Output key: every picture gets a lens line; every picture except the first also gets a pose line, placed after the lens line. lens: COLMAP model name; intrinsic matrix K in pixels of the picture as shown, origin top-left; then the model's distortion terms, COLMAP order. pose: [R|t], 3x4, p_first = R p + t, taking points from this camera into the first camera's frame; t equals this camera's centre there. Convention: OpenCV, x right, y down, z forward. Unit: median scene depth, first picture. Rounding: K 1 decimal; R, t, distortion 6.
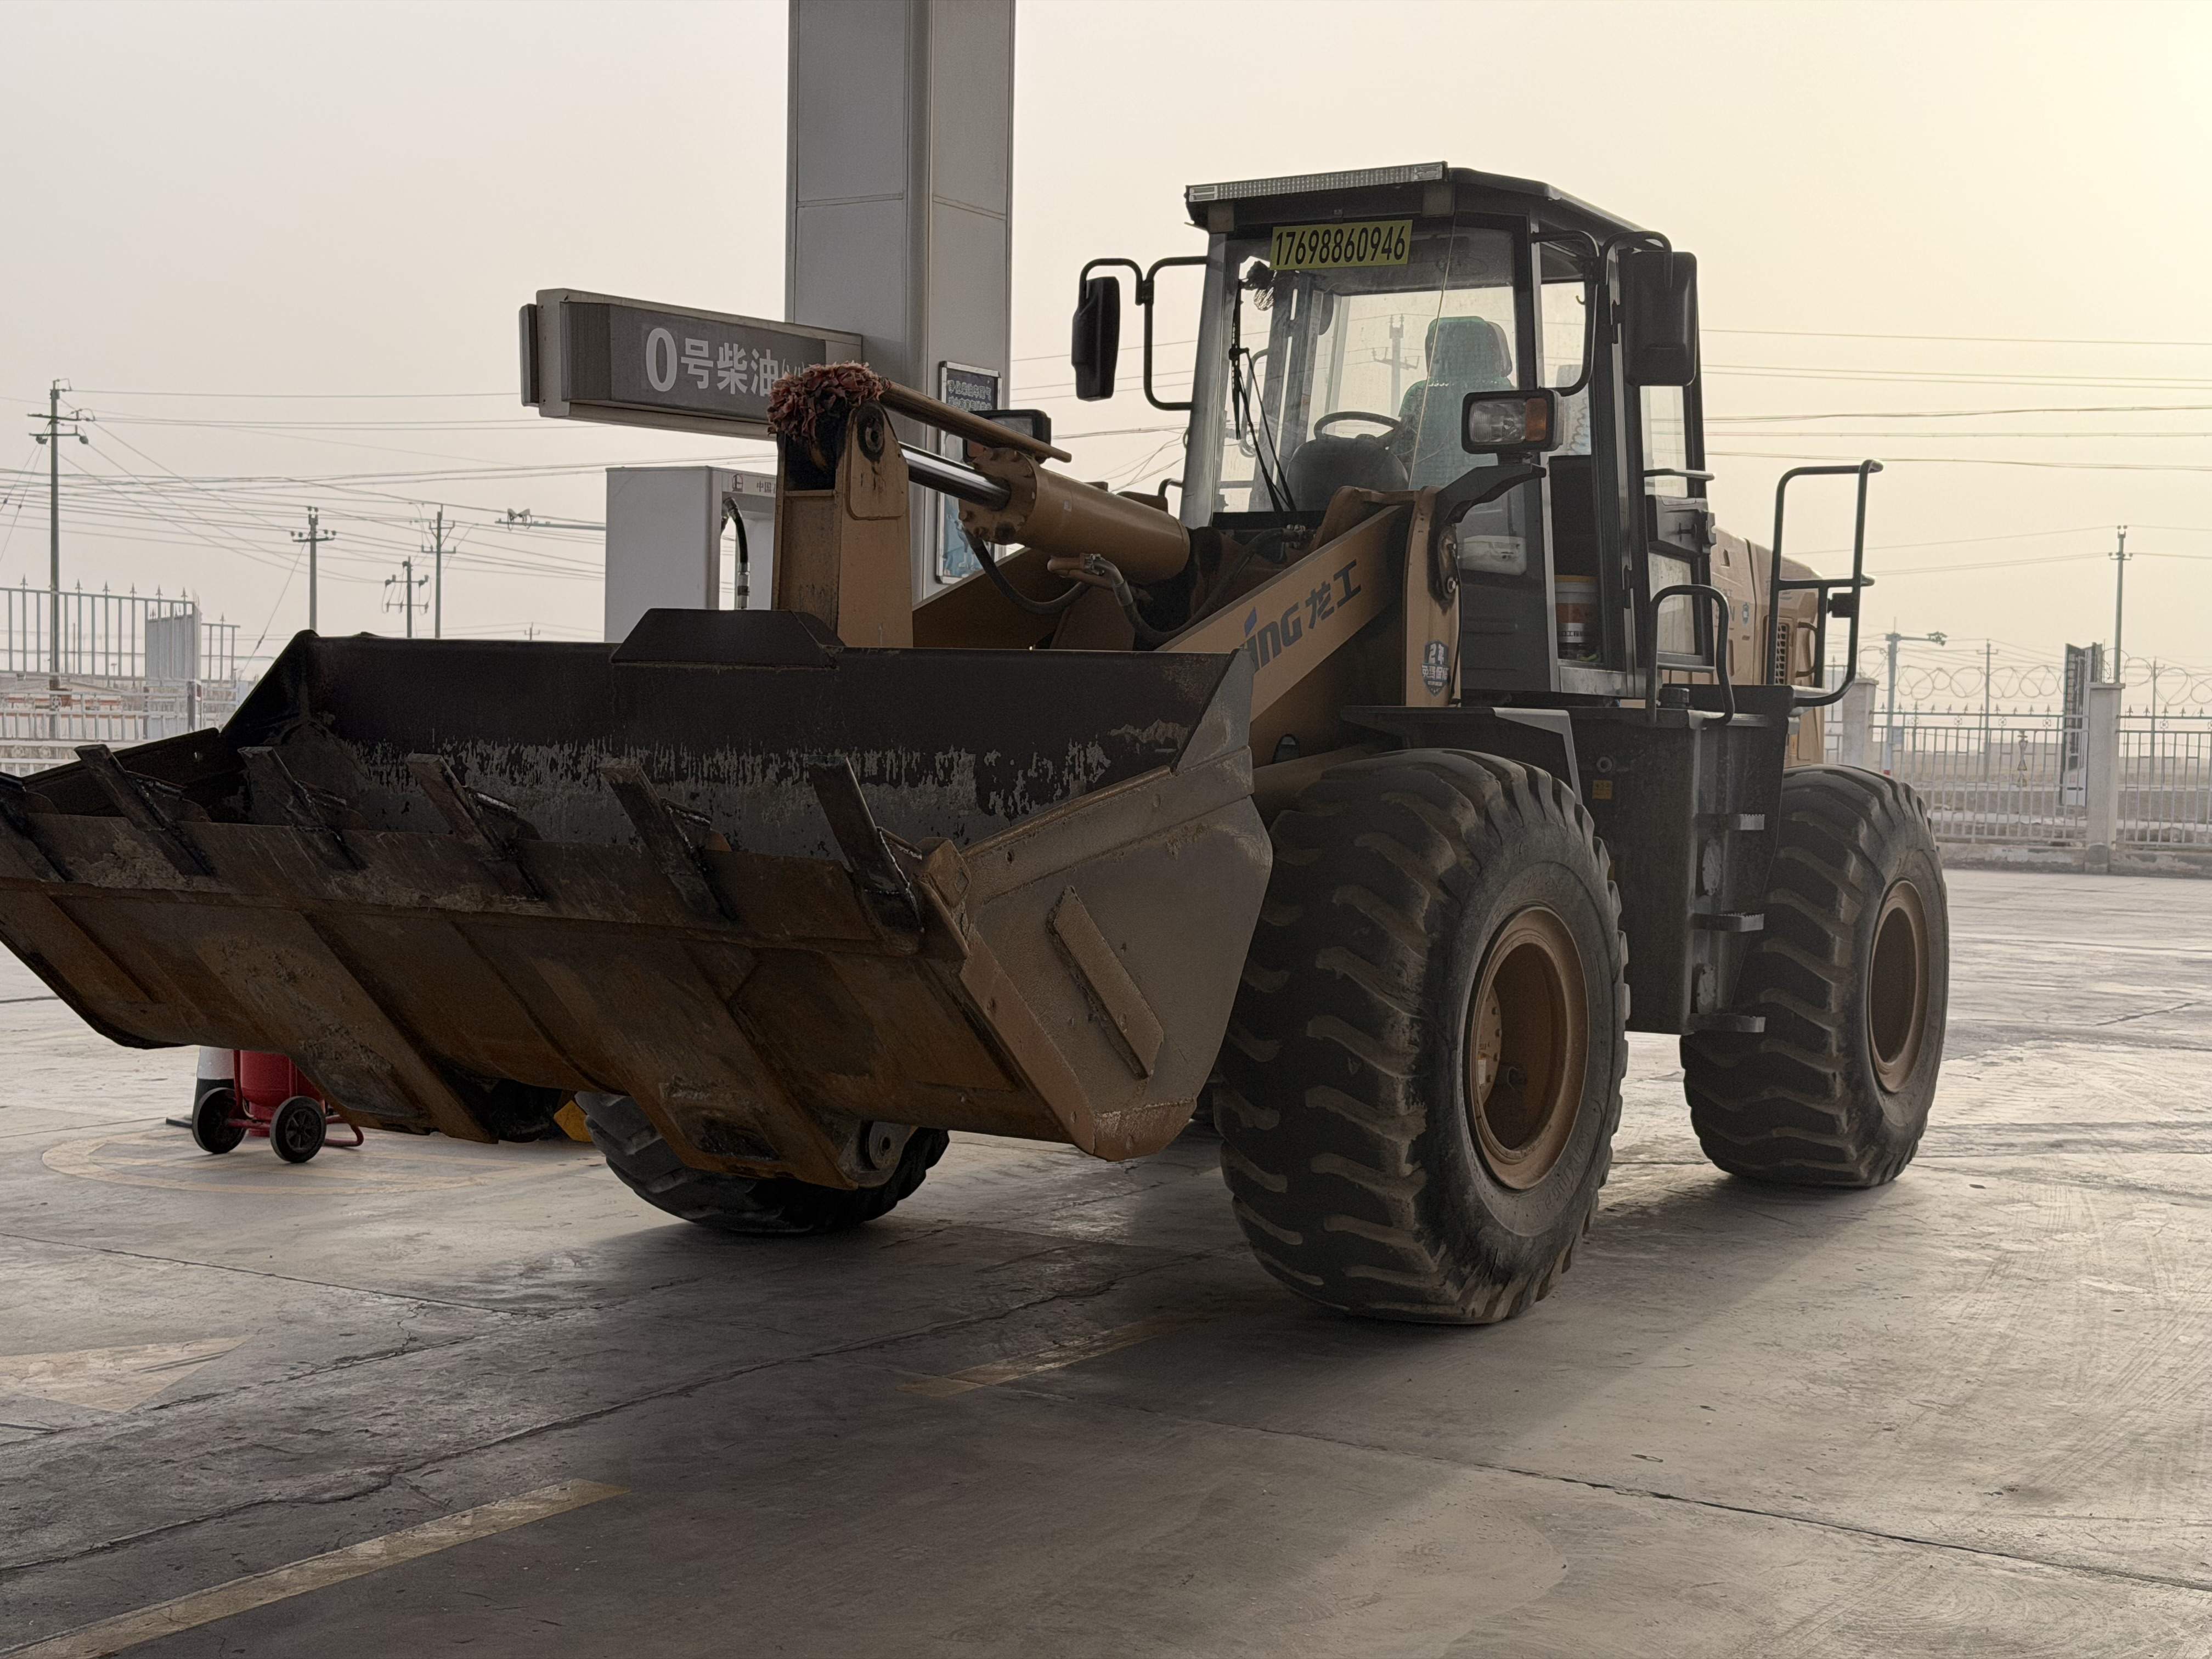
lens RADIAL K [[2977.3, 0, 1106.0], [0, 2977.3, 829.5], [0, 0, 1]] dist [0.029161, 0.018378]
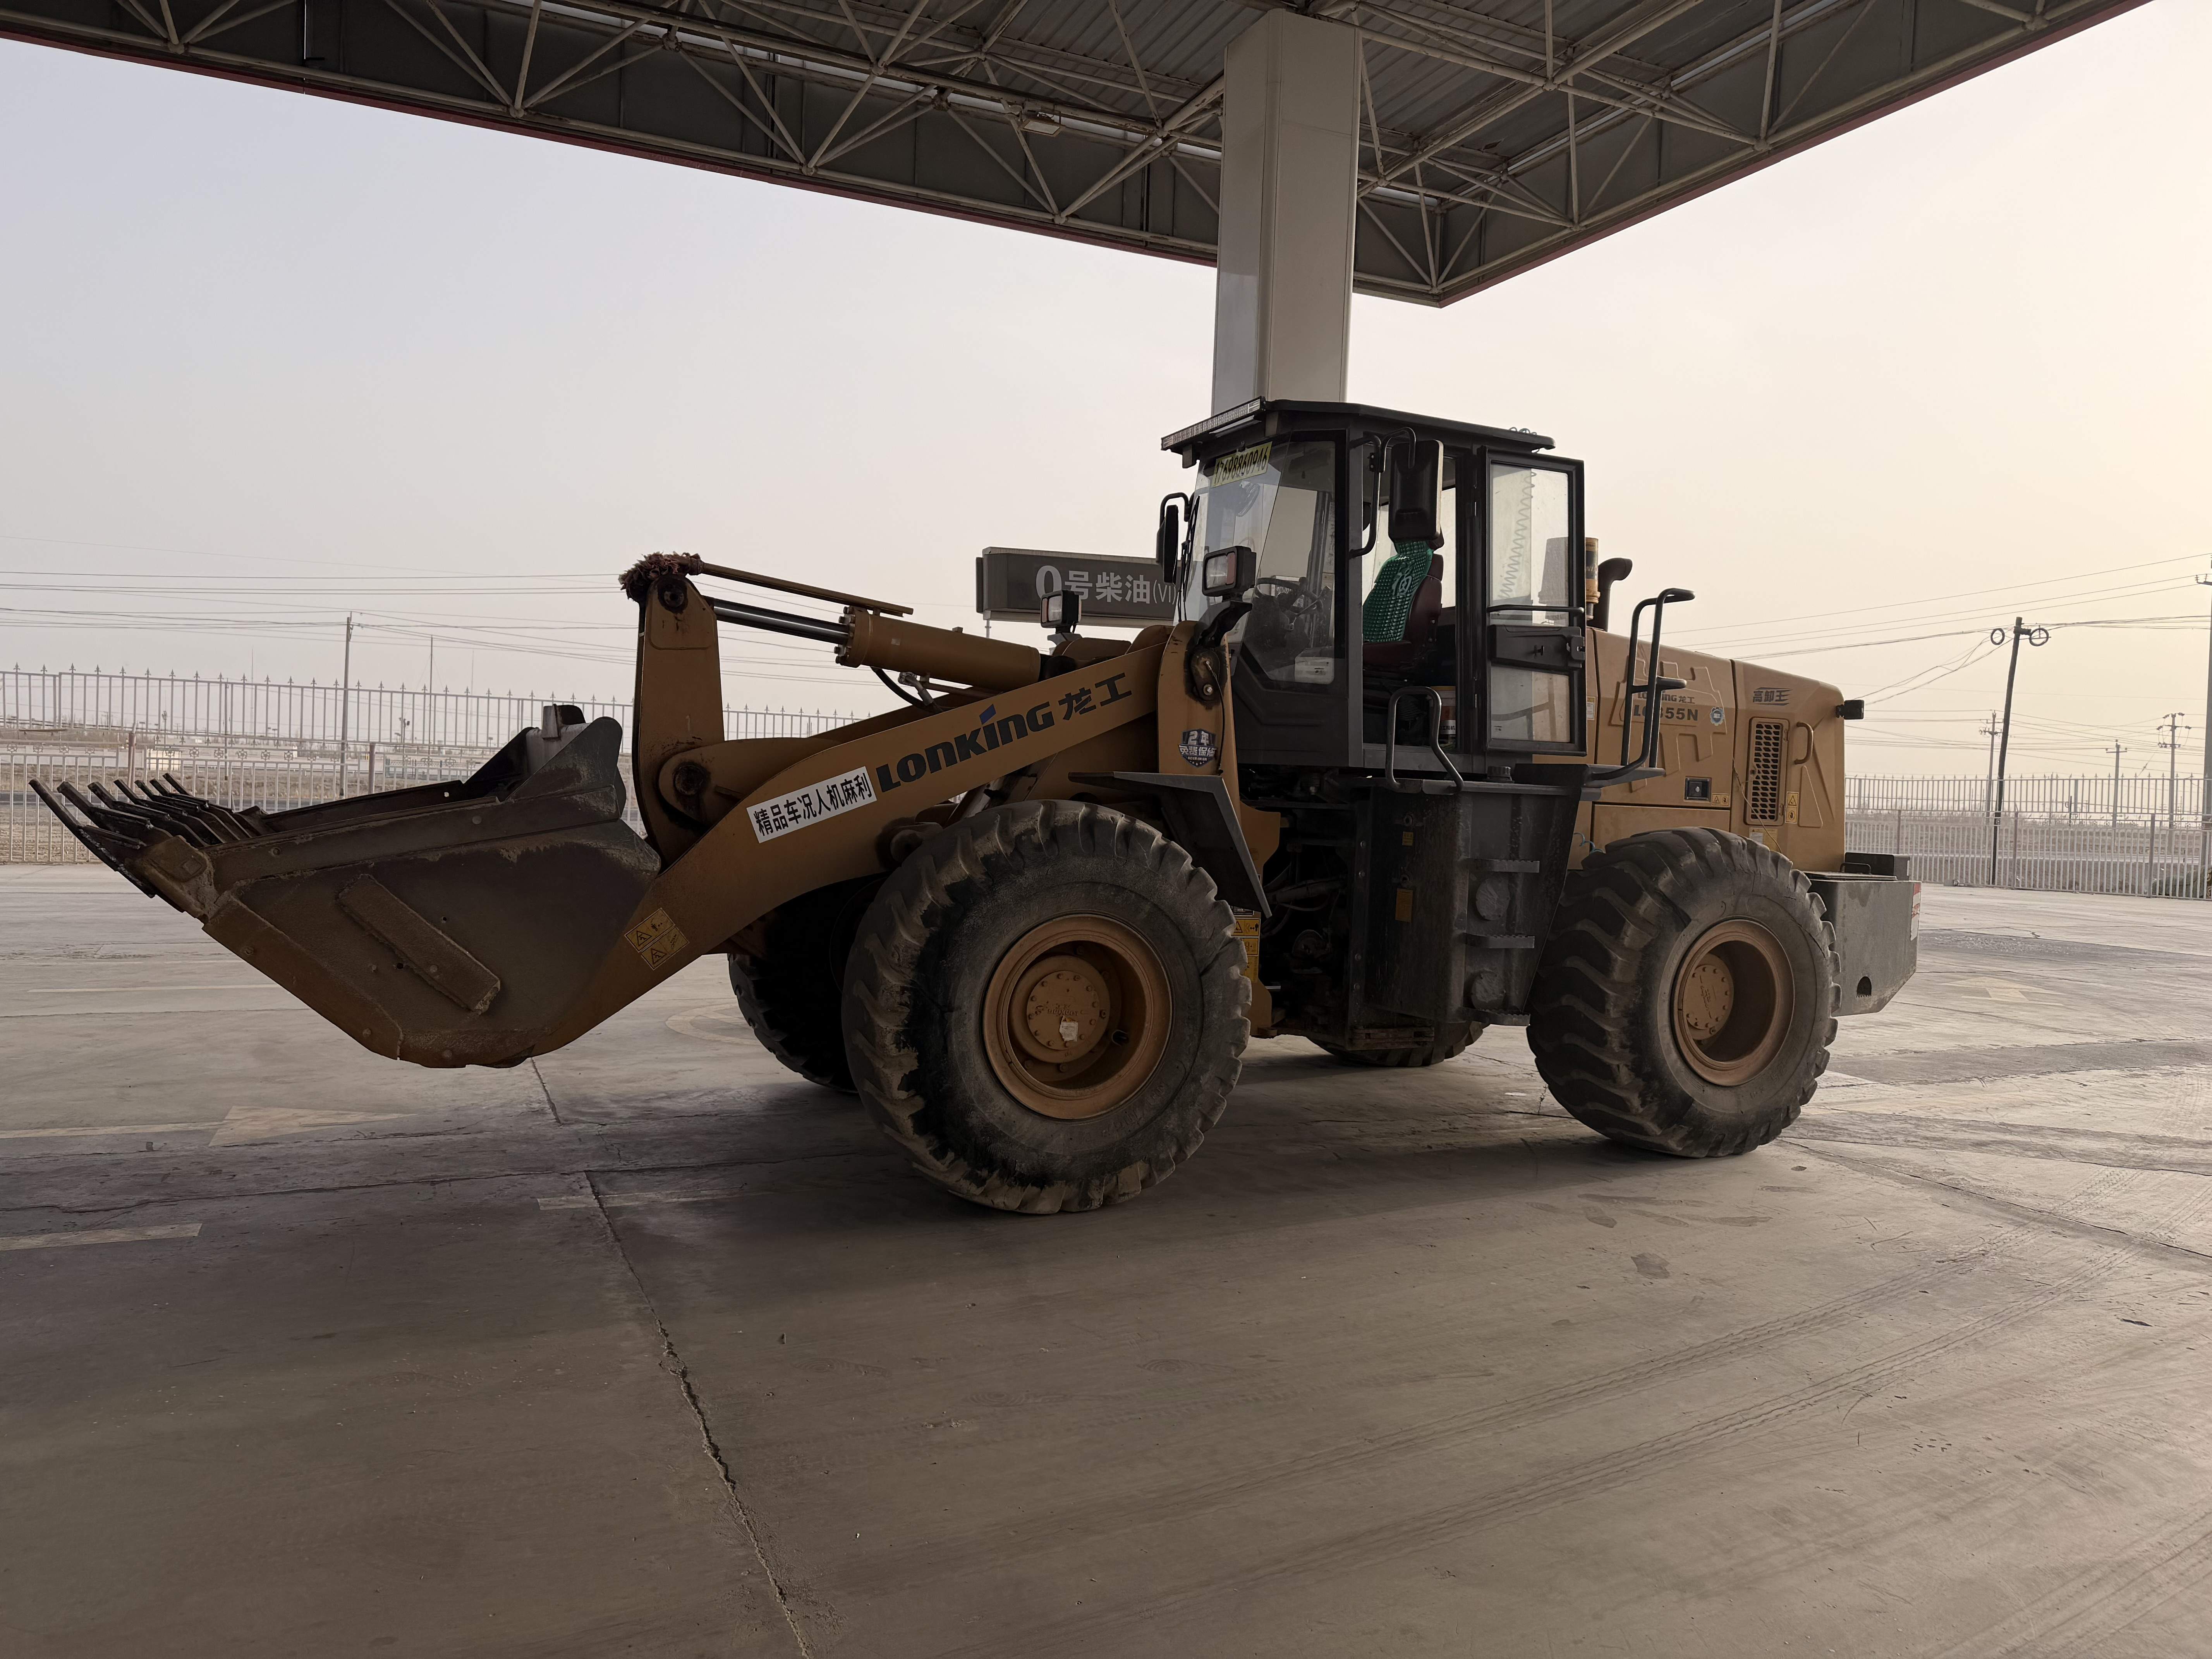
lens RADIAL K [[1508.9, 0, 1117.3], [0, 1508.9, 827.7], [0, 0, 1]] dist [0.086389, -0.000541]
pose [[0.844623, 0.018274, -0.535050, 0.423070], [-0.032739, 0.999310, -0.017551, -0.001746], [0.534360, 0.032341, 0.844638, 0.334168]]
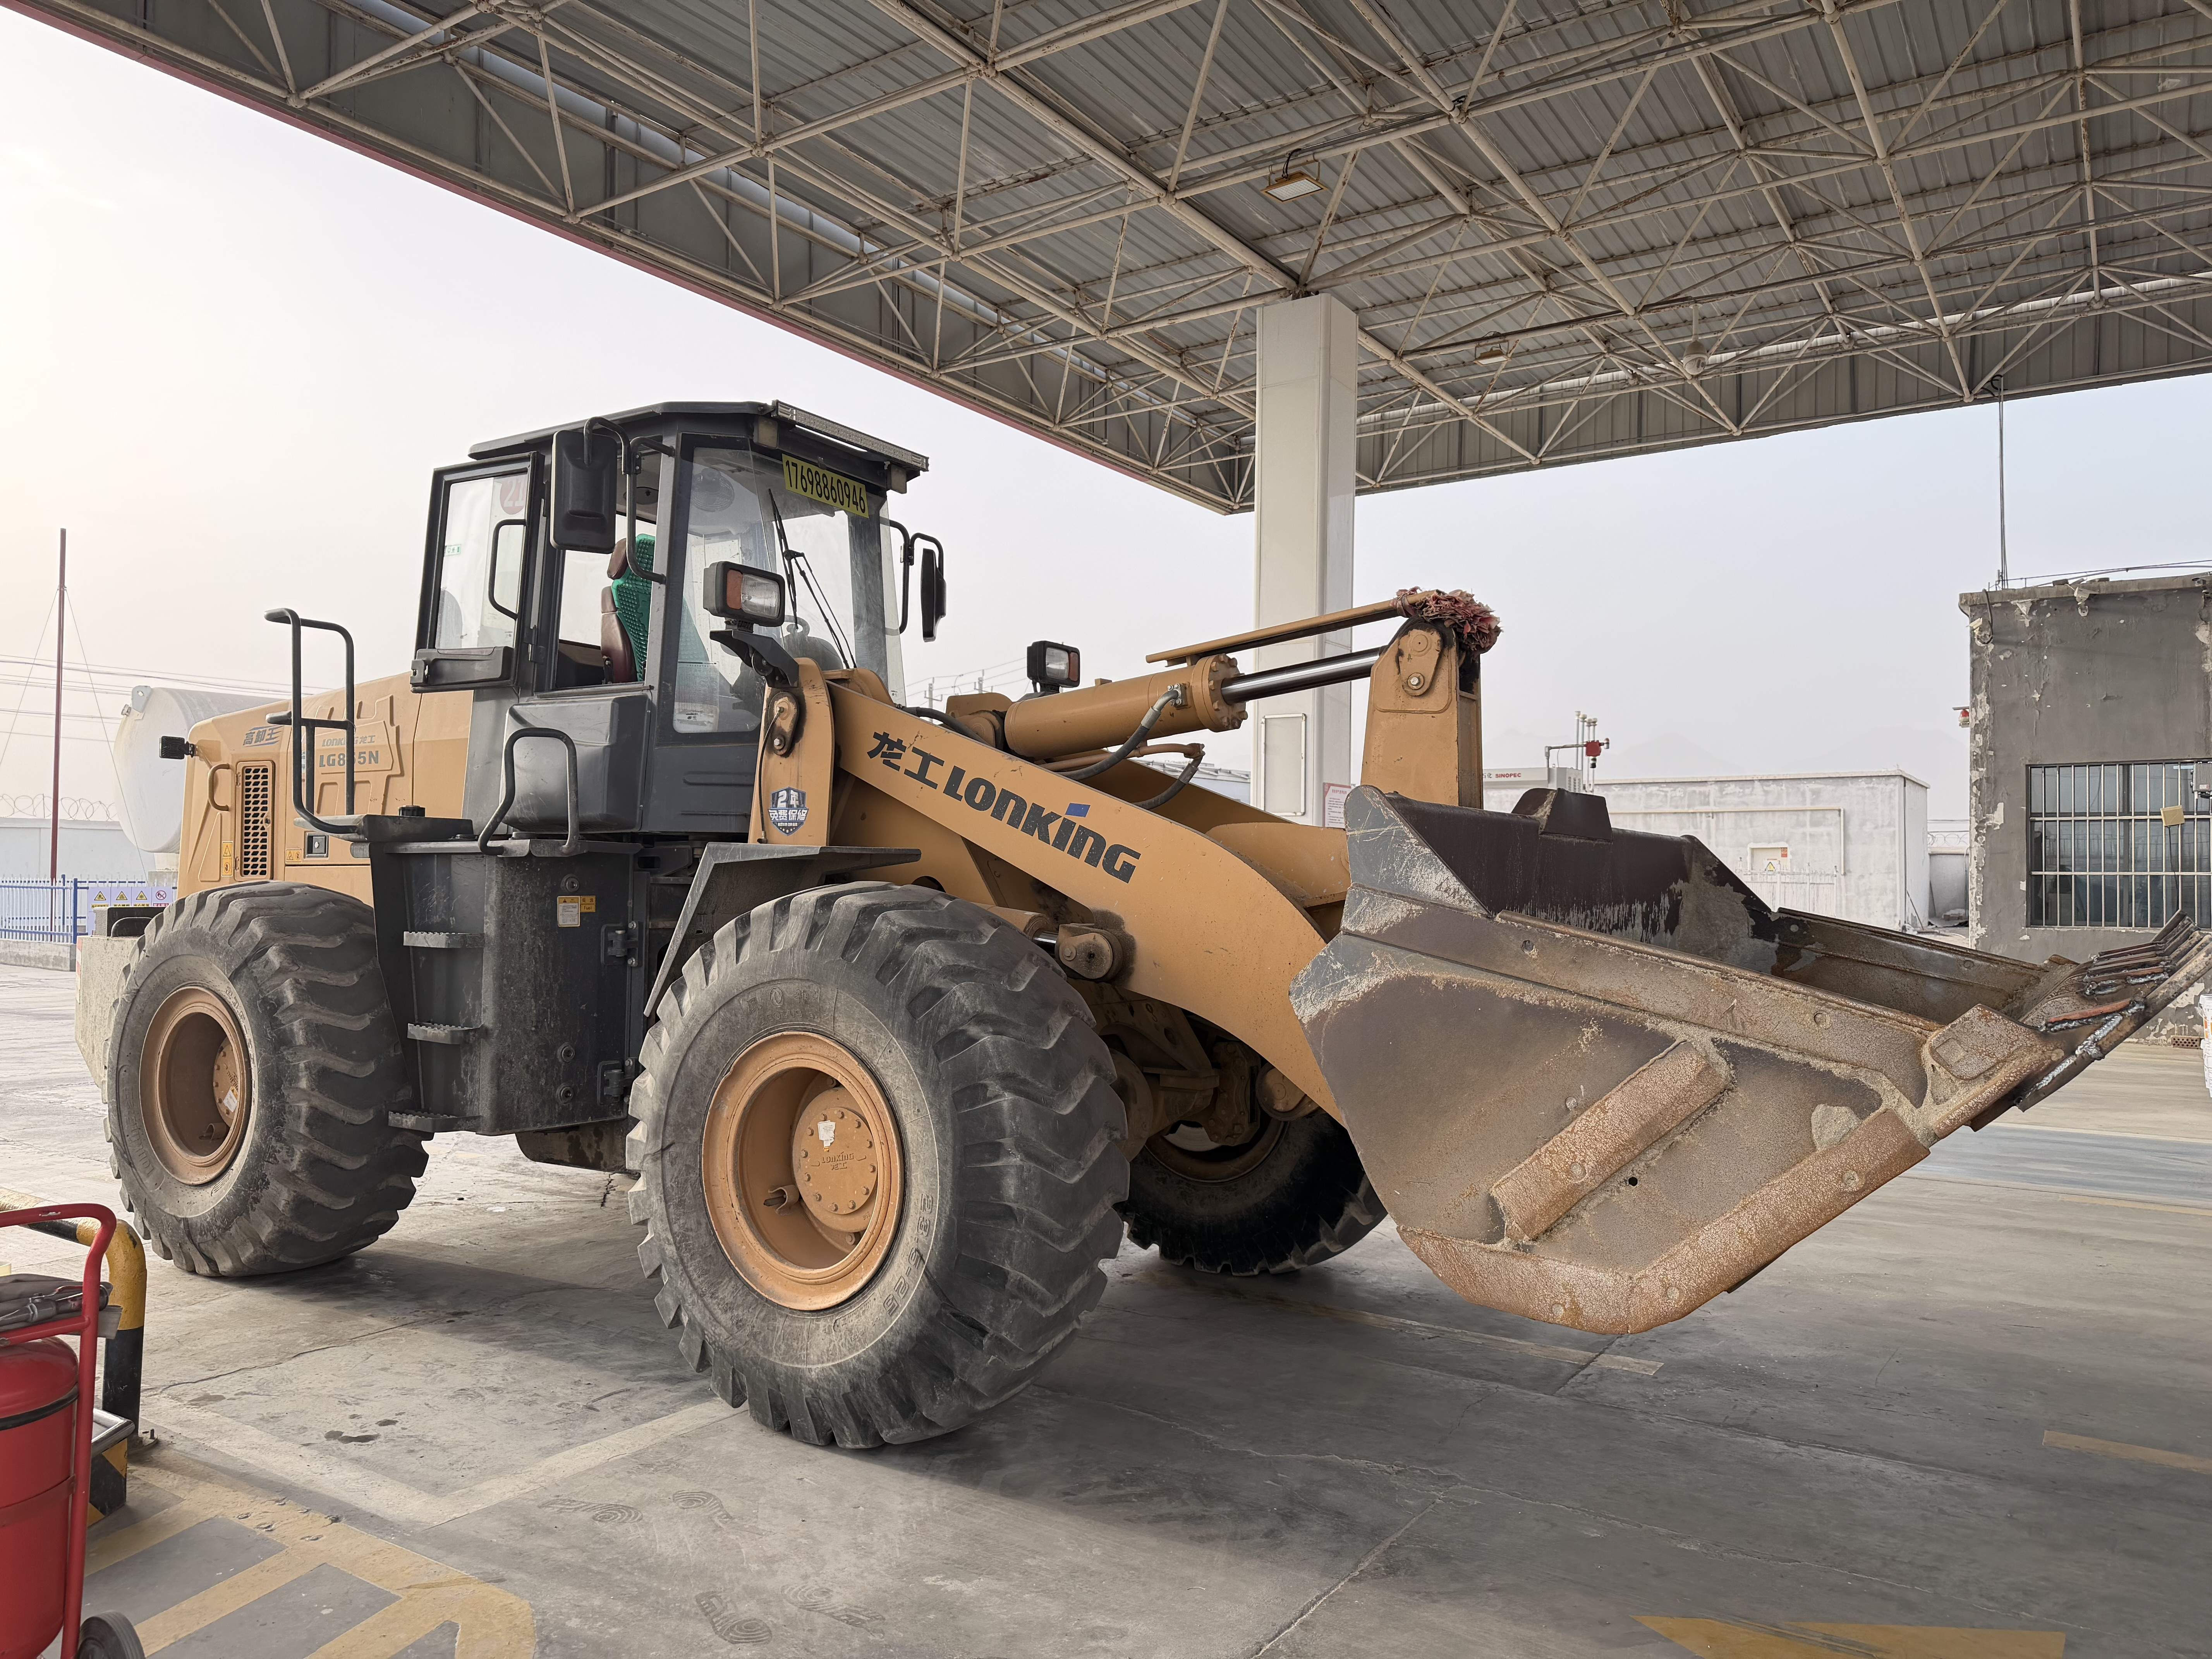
lens RADIAL K [[1508.9, 0, 1117.3], [0, 1508.9, 827.7], [0, 0, 1]] dist [0.086389, -0.000541]
pose [[0.016397, 0.008345, 0.999831, -0.467196], [0.025800, 0.999629, -0.008767, -0.038631], [-0.999533, 0.025939, 0.016175, 0.814219]]
